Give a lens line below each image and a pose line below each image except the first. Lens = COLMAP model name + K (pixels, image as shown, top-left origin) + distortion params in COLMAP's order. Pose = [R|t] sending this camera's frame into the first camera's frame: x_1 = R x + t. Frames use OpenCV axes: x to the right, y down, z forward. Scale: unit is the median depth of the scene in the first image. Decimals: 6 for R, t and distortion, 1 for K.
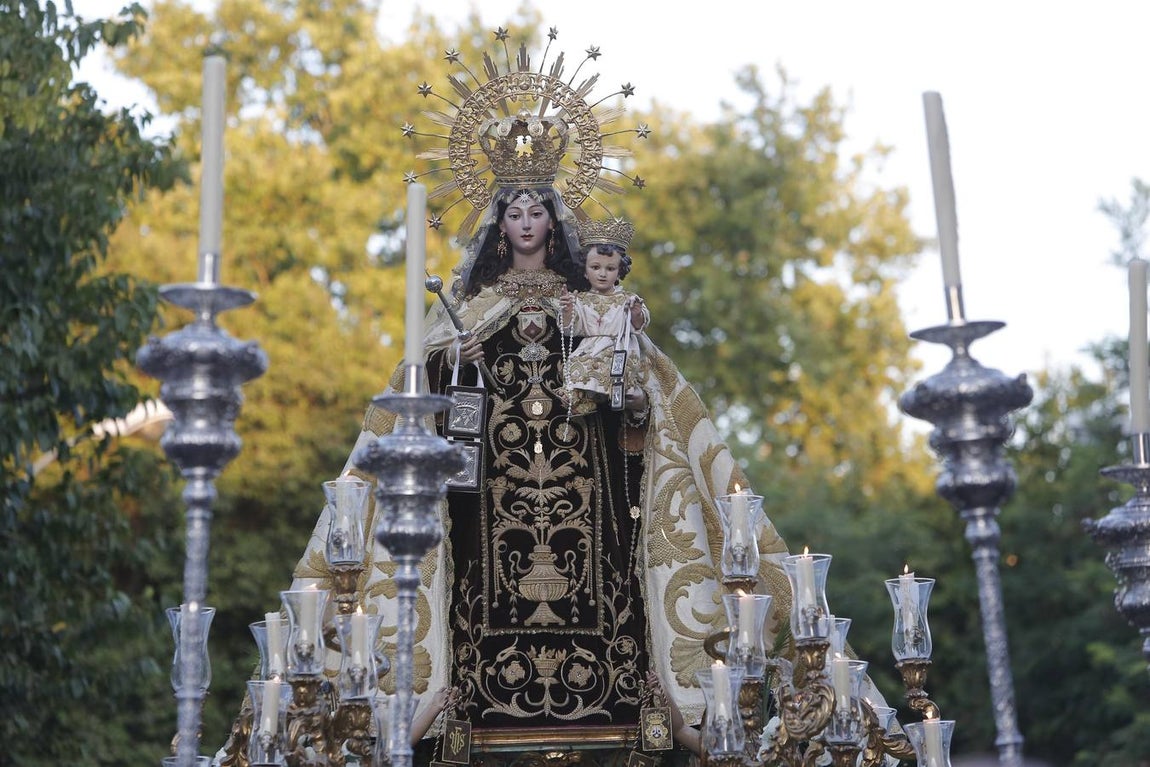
lens RADIAL K [[5278.9, 0, 588.4], [0, 5278.9, 380.2], [0, 0, 1]] dist [1.160826, 0.000000]
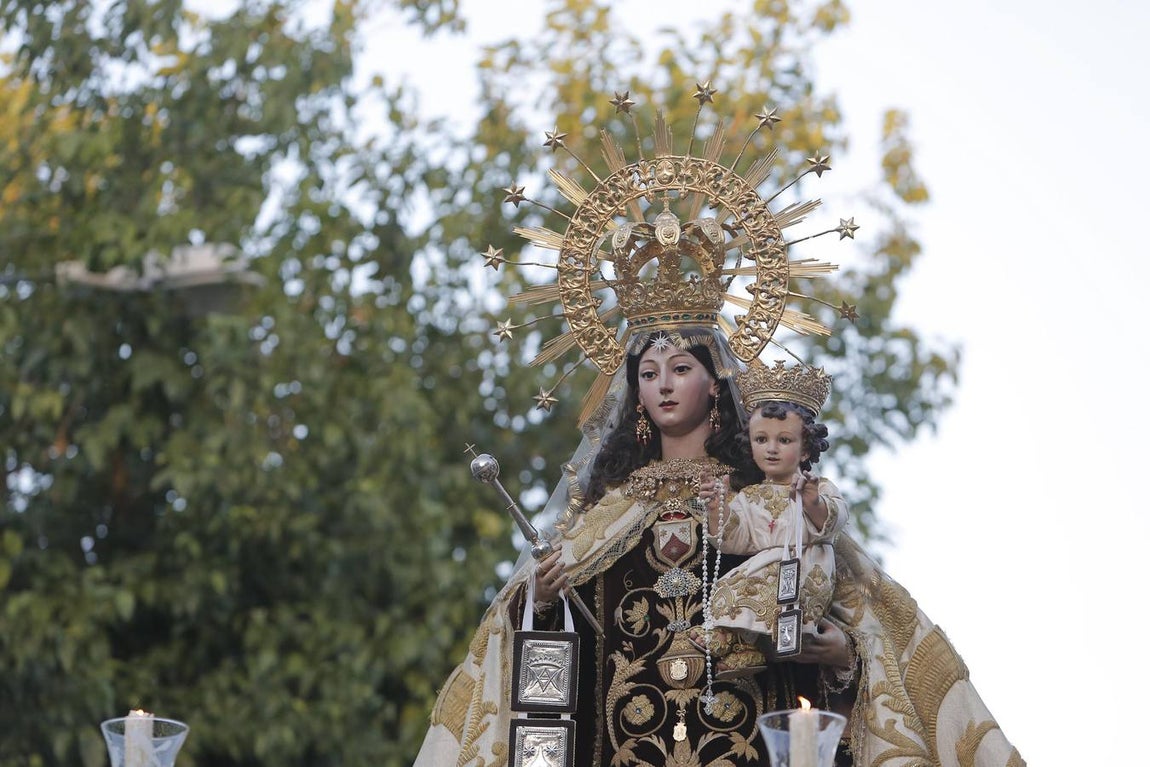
lens RADIAL K [[5278.9, 0, 578.9], [0, 5278.9, 394.6], [0, 0, 1]] dist [1.160826, 0.000000]
pose [[0.955968, -0.067205, -0.285671, 0.160138], [0.018353, 0.985211, -0.170359, 0.079801], [0.292896, 0.157615, 0.943064, 0.401645]]
